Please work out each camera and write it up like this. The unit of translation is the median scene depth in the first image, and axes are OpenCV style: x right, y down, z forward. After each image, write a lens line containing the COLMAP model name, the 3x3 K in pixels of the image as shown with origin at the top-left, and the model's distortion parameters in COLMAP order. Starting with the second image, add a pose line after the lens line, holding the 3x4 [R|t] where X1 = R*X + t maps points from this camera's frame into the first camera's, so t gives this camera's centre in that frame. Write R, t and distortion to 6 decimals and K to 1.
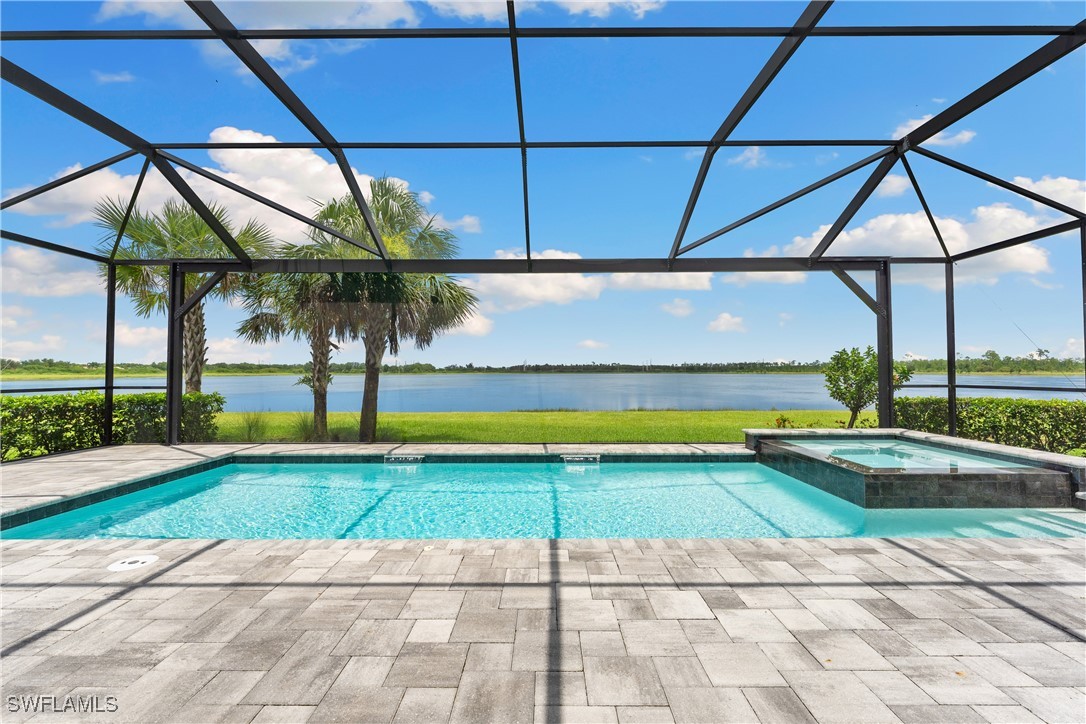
lens RADIAL K [[461.2, 0, 533.0], [0, 461.2, 358.0], [0, 0, 1]] dist [0.001542, 0.000105]
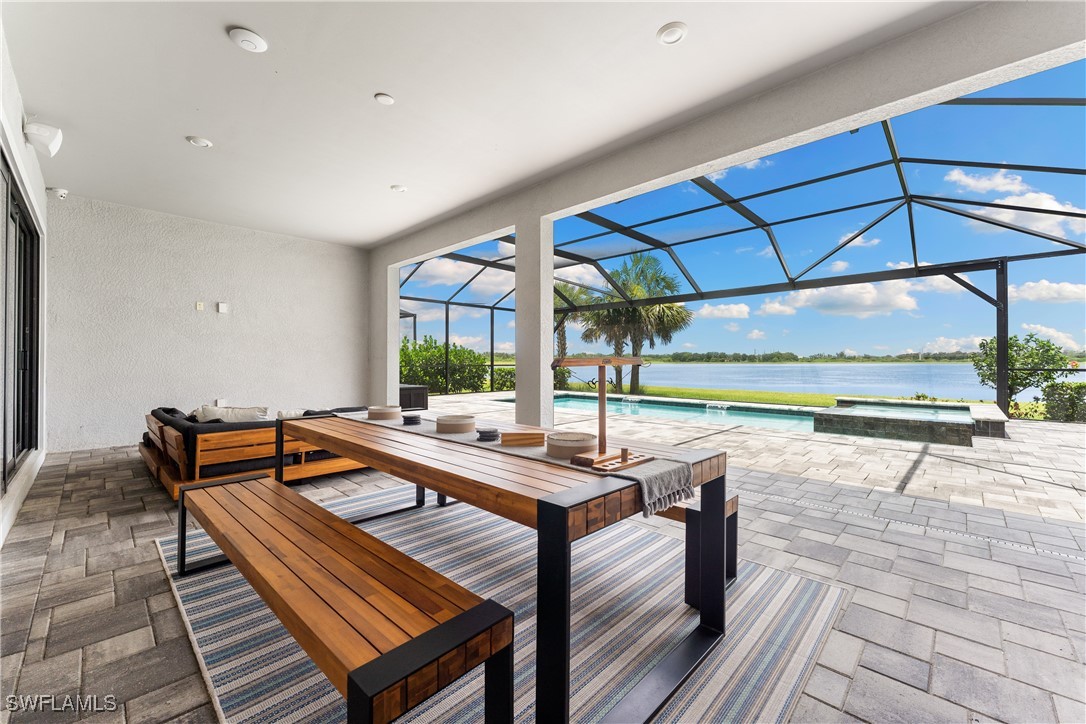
lens RADIAL K [[437.5, 0, 542.2], [0, 437.5, 359.6], [0, 0, 1]] dist [-0.002337, 0.000141]
pose [[0.719834, -0.000770, -0.694146, 0.684931], [0.019505, 0.999627, 0.019118, -0.006792], [0.693872, -0.027302, 0.719581, -0.581788]]
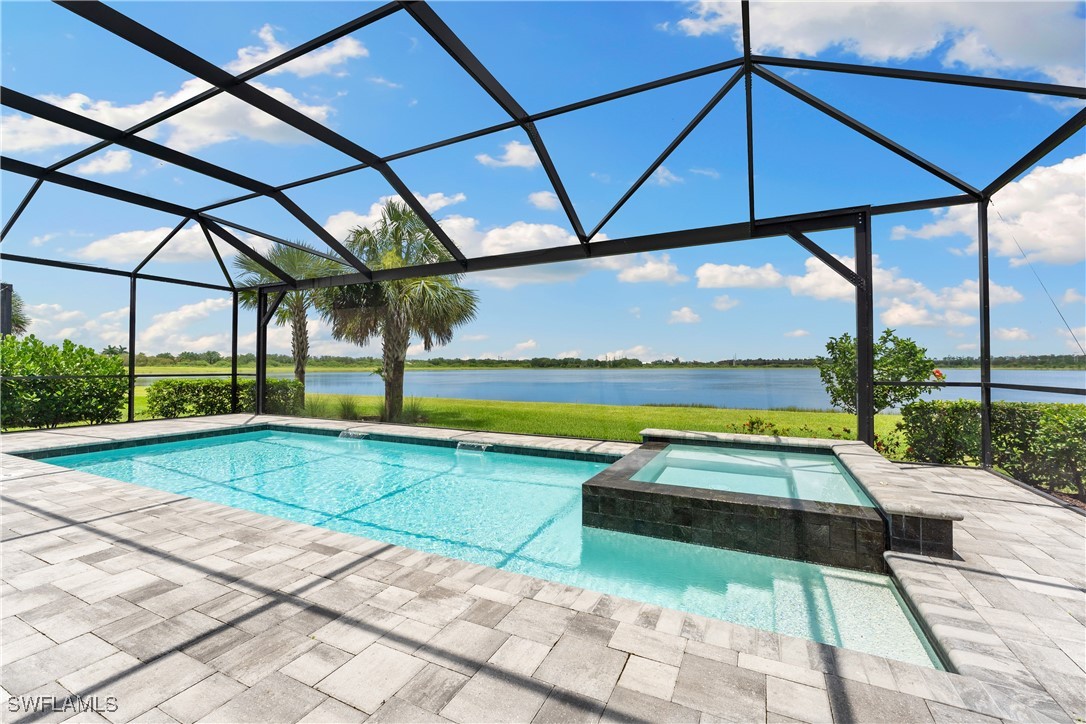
lens RADIAL K [[437.5, 0, 553.8], [0, 437.5, 359.1], [0, 0, 1]] dist [-0.002337, 0.000141]
pose [[0.903704, -0.005273, -0.428125, 0.606344], [0.010706, 0.999890, 0.010284, 0.009840], [0.428023, -0.013877, 0.903661, 0.159863]]
